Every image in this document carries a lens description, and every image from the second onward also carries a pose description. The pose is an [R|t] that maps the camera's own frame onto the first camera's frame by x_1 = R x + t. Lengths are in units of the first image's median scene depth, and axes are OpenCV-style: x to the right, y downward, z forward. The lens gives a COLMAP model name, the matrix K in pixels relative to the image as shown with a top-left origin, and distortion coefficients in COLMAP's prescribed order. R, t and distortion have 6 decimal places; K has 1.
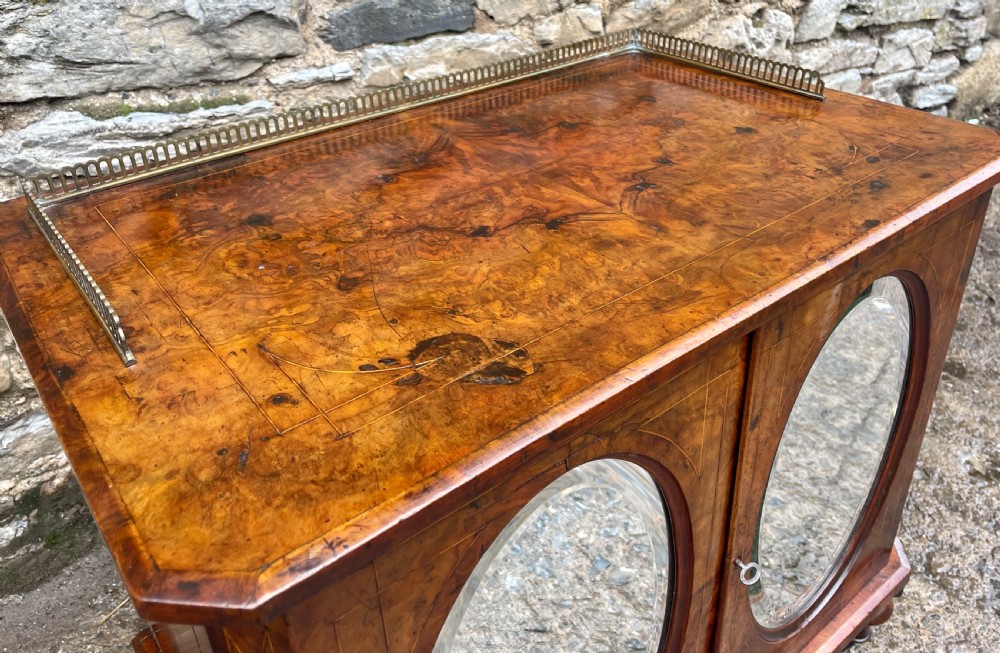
lens RADIAL K [[805.1, 0, 521.1], [0, 805.1, 249.7], [0, 0, 1]] dist [0.083587, -0.116842]
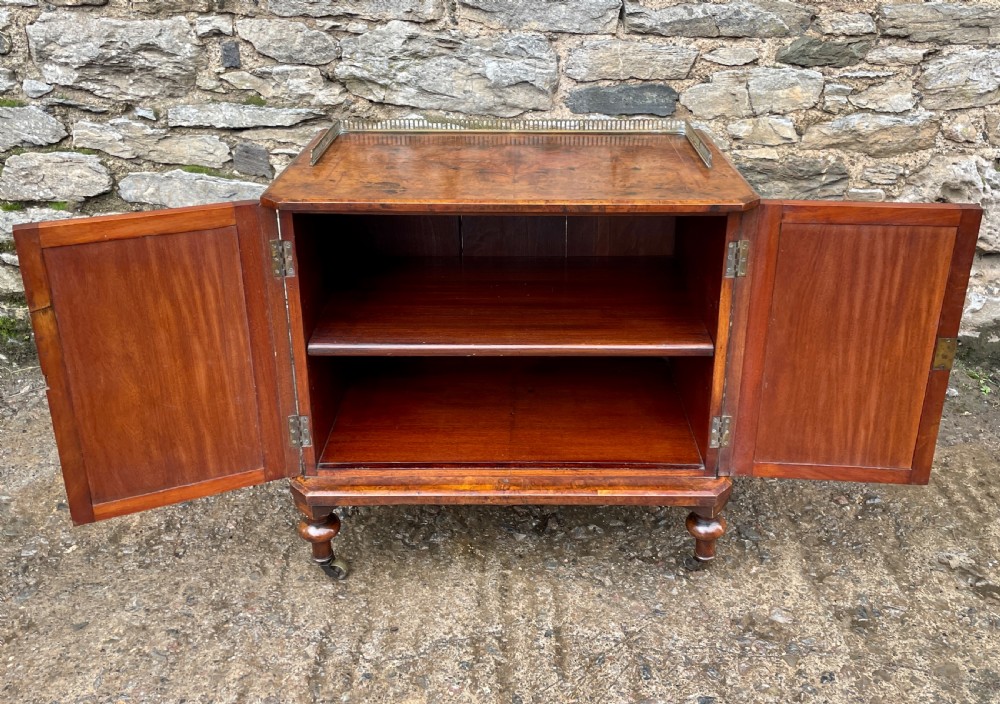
lens RADIAL K [[930.3, 0, 520.7], [0, 930.3, 282.5], [0, 0, 1]] dist [0.064056, 0.000000]
pose [[0.777083, 0.260454, -0.572979, 0.985409], [-0.324062, 0.945988, -0.009490, 0.145705], [0.539560, 0.193055, 0.819515, -0.592723]]
